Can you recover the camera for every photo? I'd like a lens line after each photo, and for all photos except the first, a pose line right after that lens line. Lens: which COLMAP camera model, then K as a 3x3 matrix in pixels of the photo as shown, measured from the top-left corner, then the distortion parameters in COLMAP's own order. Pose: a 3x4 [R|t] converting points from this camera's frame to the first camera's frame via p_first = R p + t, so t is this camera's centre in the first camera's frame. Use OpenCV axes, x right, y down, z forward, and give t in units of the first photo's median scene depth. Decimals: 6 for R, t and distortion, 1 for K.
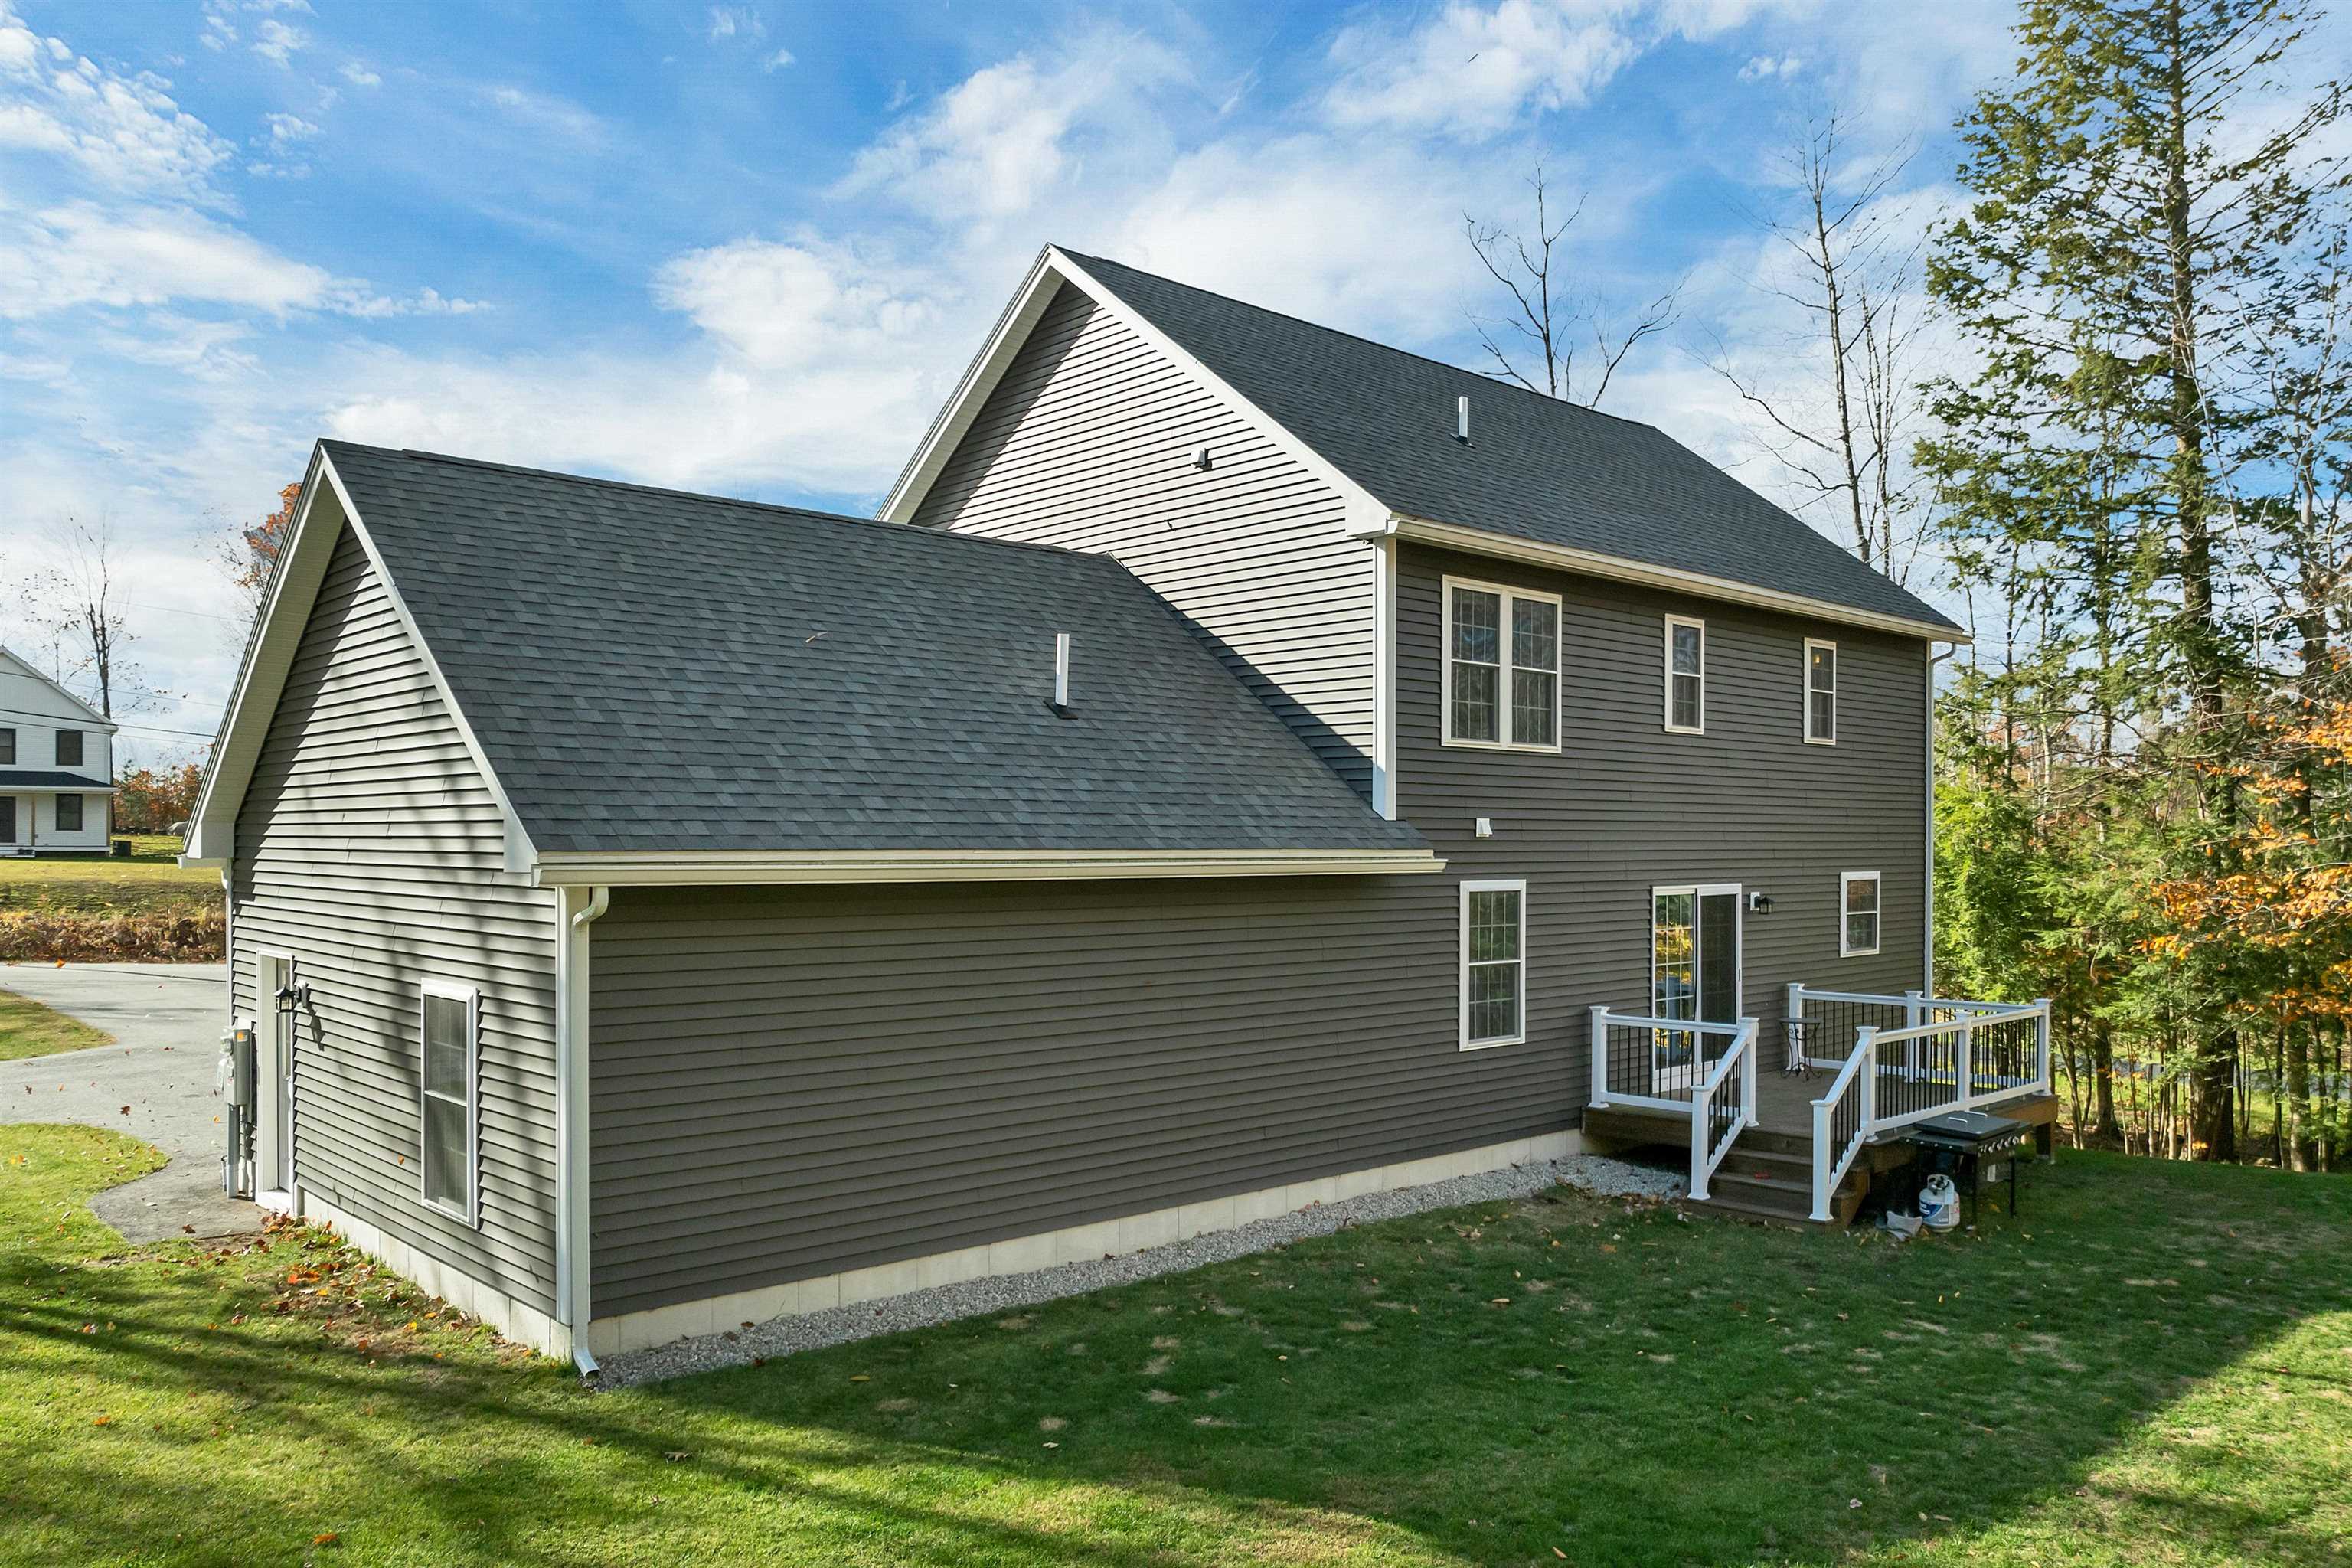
lens RADIAL K [[1690.7, 0, 1172.9], [0, 1690.7, 786.6], [0, 0, 1]] dist [-0.029174, -0.002366]
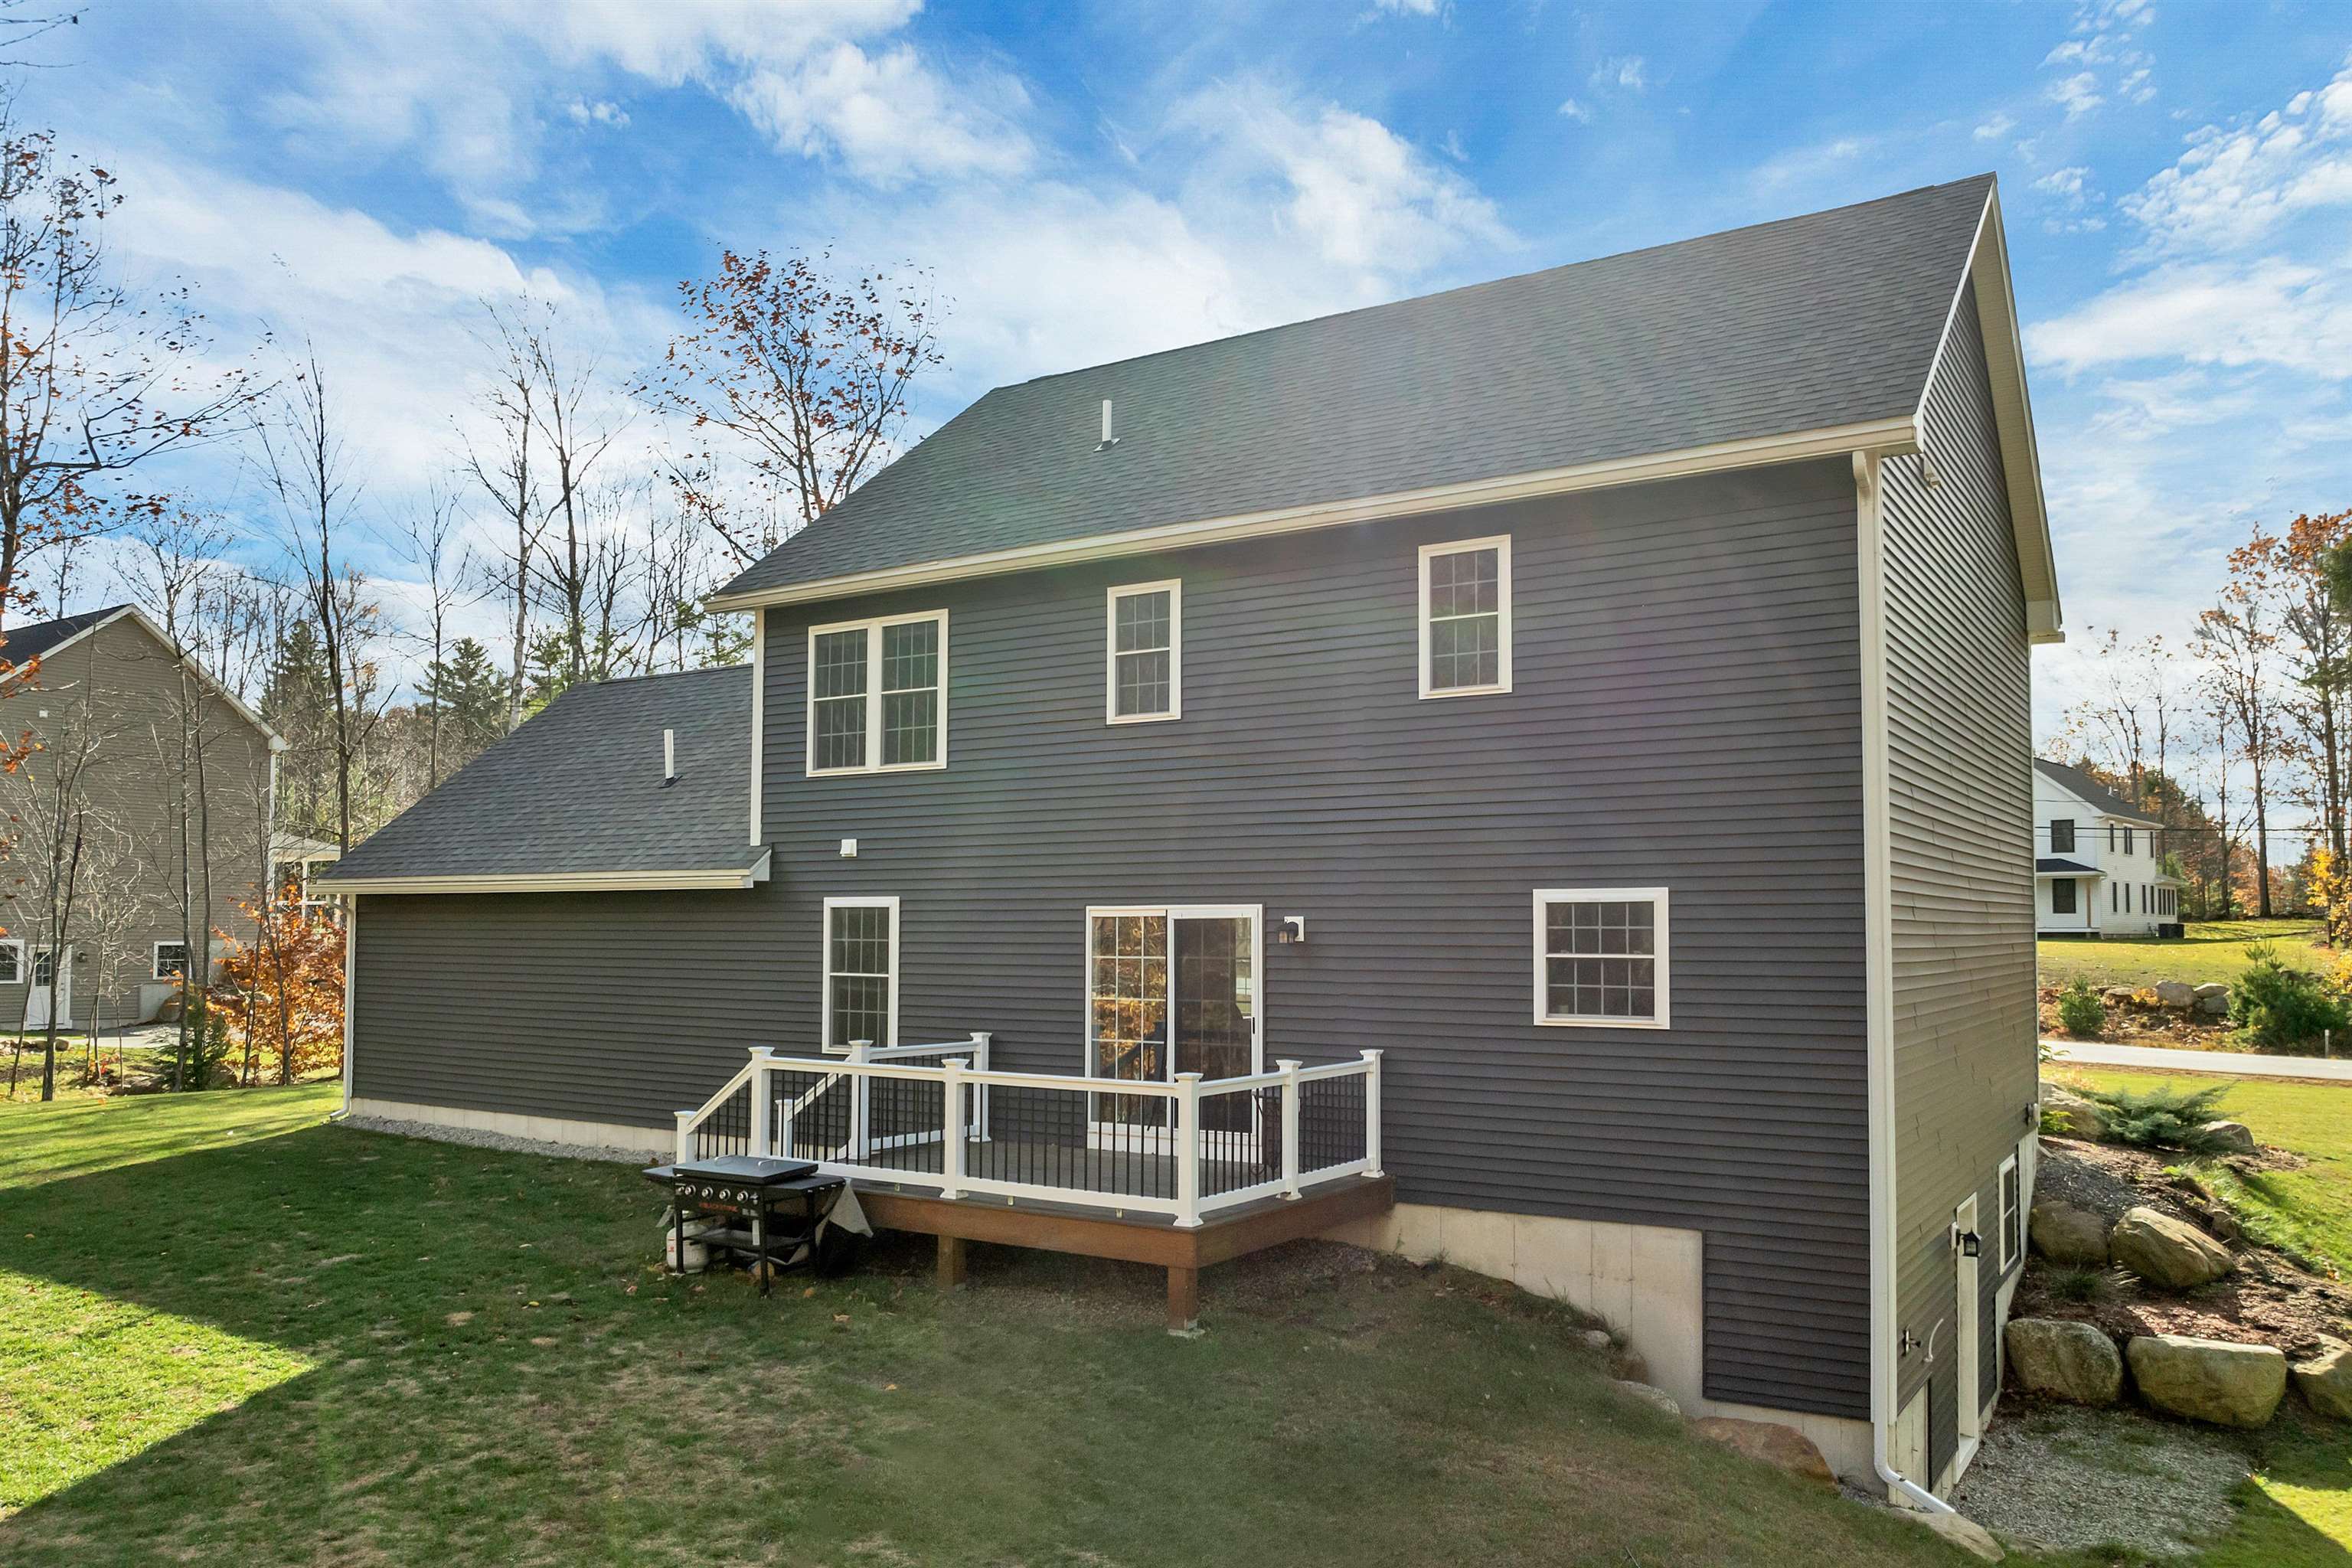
lens RADIAL K [[1690.7, 0, 1172.4], [0, 1690.7, 795.1], [0, 0, 1]] dist [-0.029174, -0.002366]
pose [[0.241223, -0.077352, -0.967382, 1.250315], [0.026417, 0.996972, -0.073131, 0.073383], [0.970110, -0.007914, 0.242536, 0.917985]]
